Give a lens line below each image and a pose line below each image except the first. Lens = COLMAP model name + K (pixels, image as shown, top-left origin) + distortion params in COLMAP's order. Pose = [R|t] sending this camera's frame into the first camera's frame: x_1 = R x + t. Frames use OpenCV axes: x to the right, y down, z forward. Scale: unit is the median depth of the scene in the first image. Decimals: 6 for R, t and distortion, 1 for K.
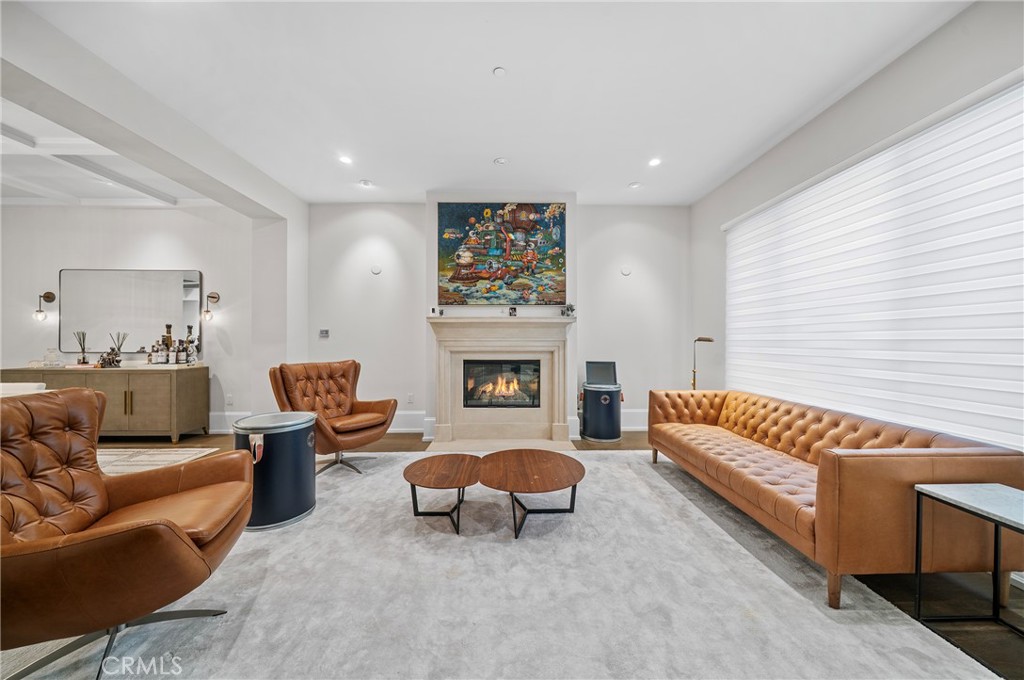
lens RADIAL K [[355.6, 0, 511.6], [0, 355.6, 340.4], [0, 0, 1]] dist [0.001578, -0.000074]
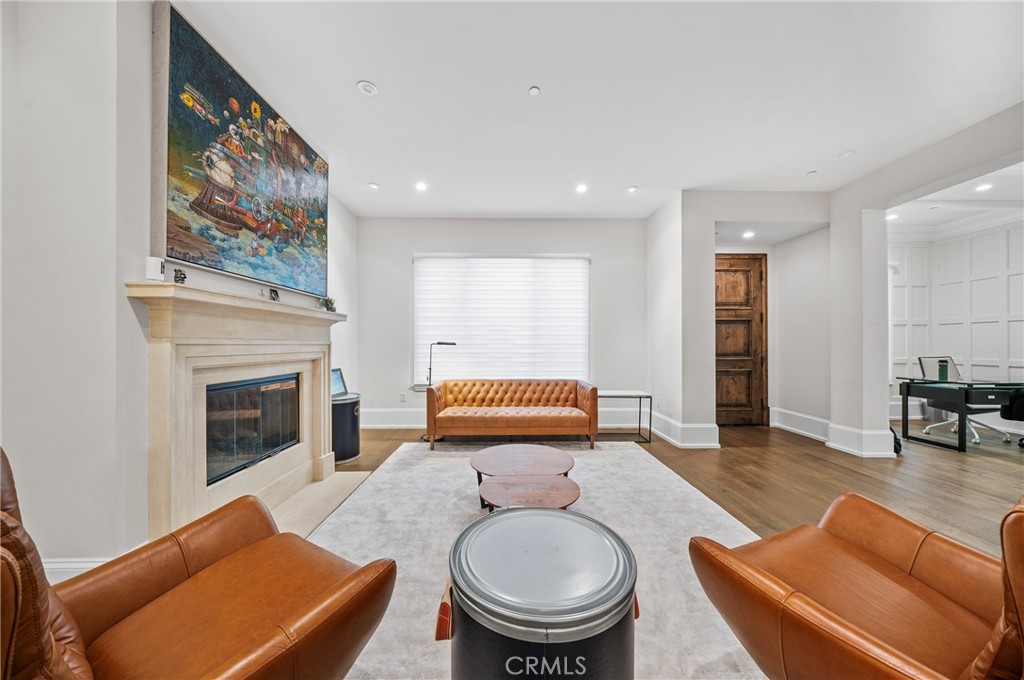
lens RADIAL K [[355.6, 0, 513.1], [0, 355.6, 344.6], [0, 0, 1]] dist [0.001578, -0.000074]
pose [[-0.016343, -0.001307, 0.999866, -0.619885], [-0.001856, 0.999997, 0.001277, -0.000113], [-0.999865, -0.001835, -0.016345, 0.612030]]
